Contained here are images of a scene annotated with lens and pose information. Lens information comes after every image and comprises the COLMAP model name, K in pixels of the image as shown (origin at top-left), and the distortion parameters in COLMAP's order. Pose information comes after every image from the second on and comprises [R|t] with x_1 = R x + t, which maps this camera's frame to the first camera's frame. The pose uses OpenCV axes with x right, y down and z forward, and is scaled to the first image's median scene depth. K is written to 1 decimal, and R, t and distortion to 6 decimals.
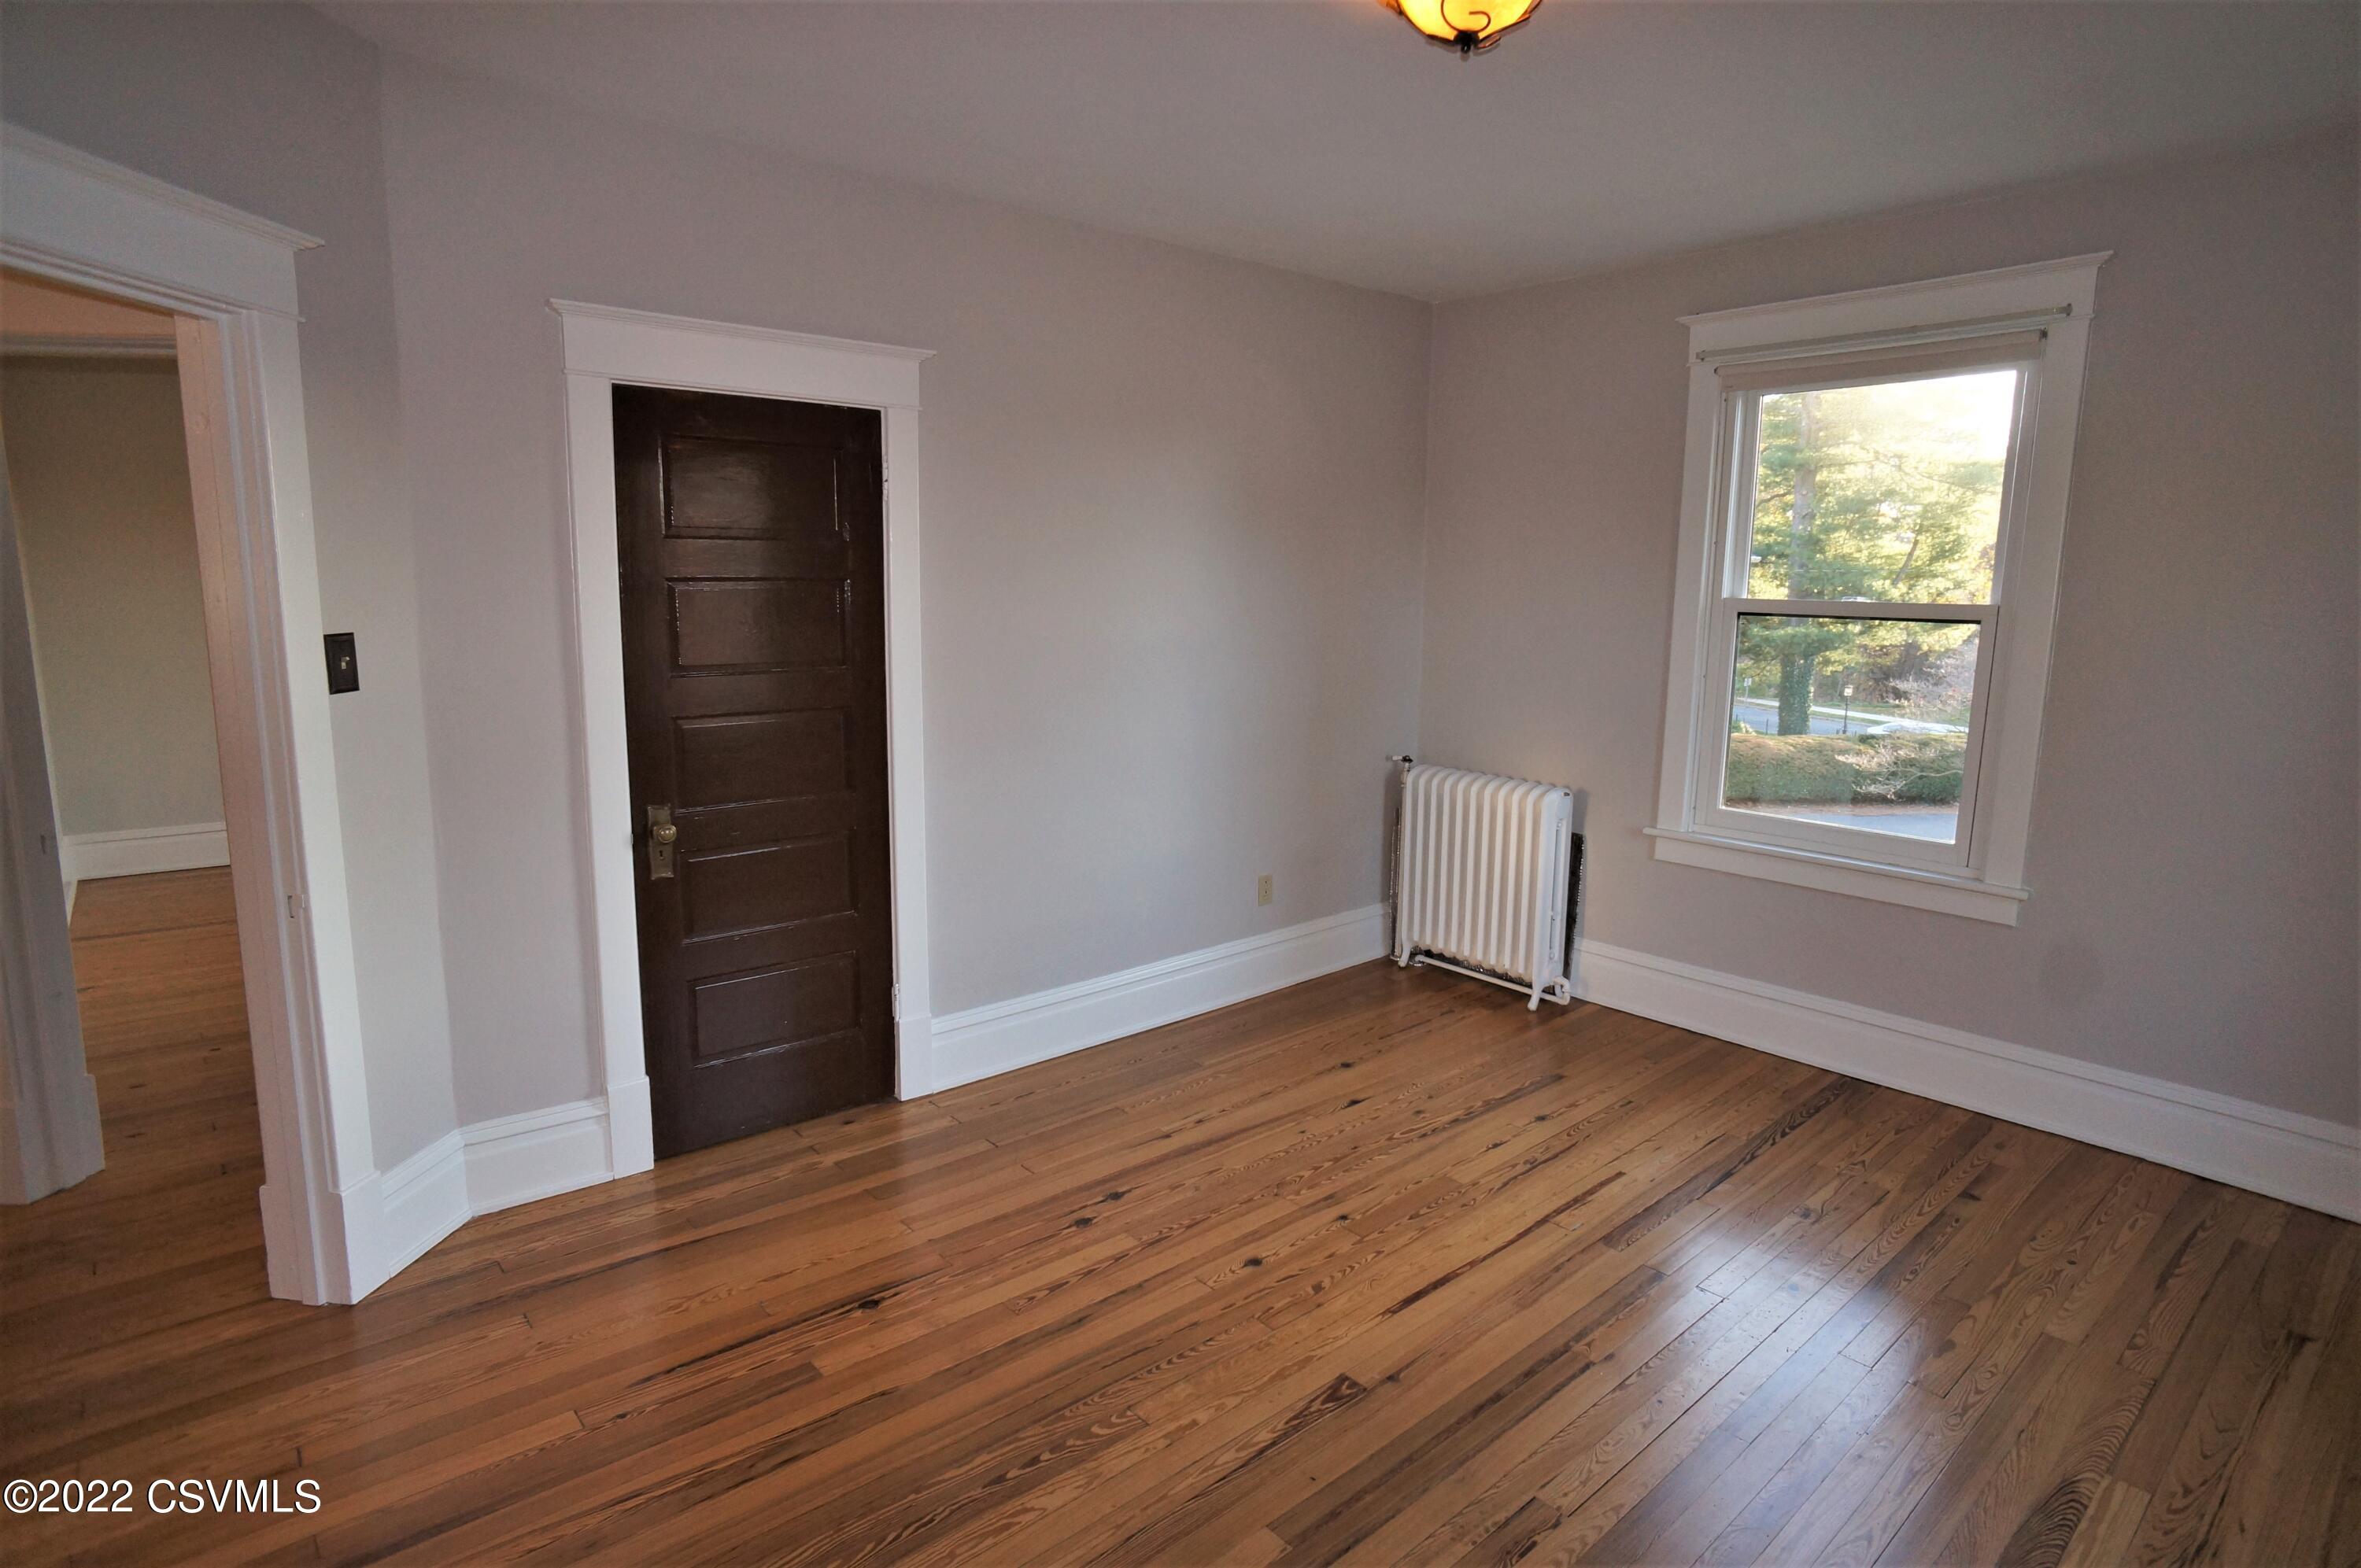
lens RADIAL K [[1230.3, 0, 1182.6], [0, 1230.3, 778.4], [0, 0, 1]] dist [-0.021468, 0.002655]
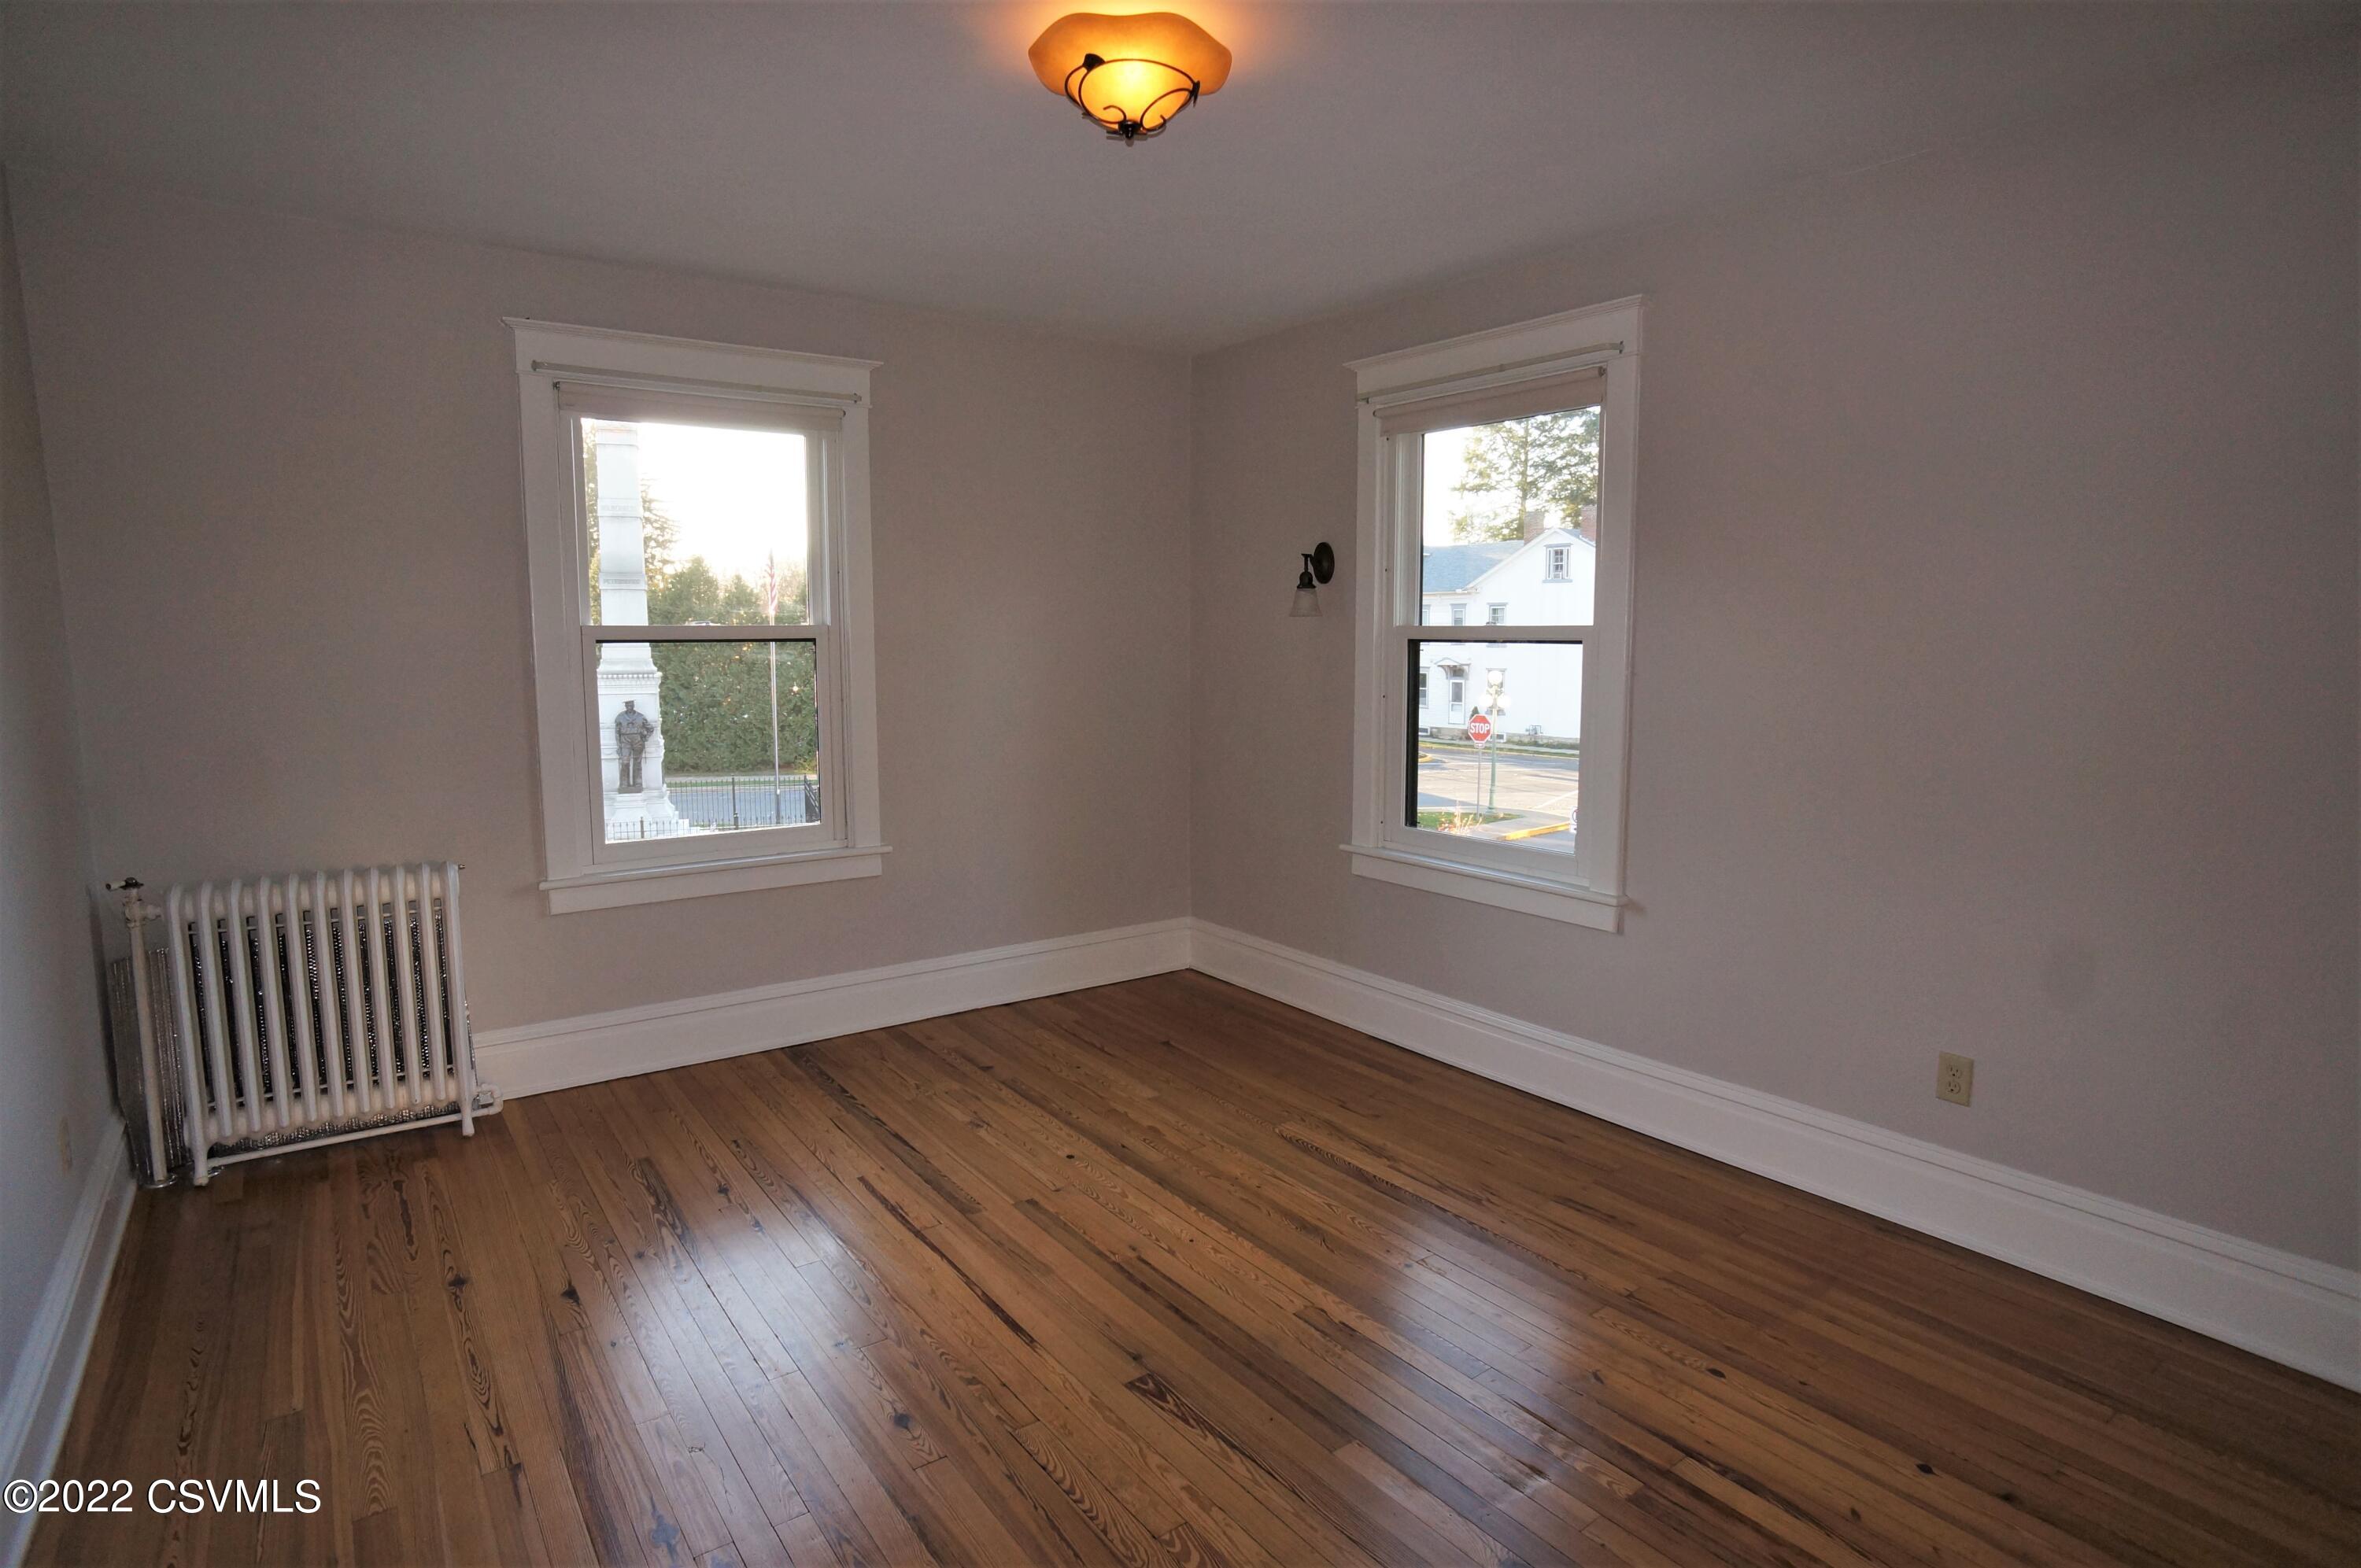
lens RADIAL K [[1230.3, 0, 1190.3], [0, 1230.3, 781.1], [0, 0, 1]] dist [-0.021468, 0.002655]
pose [[0.104257, -0.140728, 0.984544, -0.552972], [0.156251, 0.979963, 0.123527, -0.086488], [-0.982200, 0.140957, 0.124157, 0.517519]]
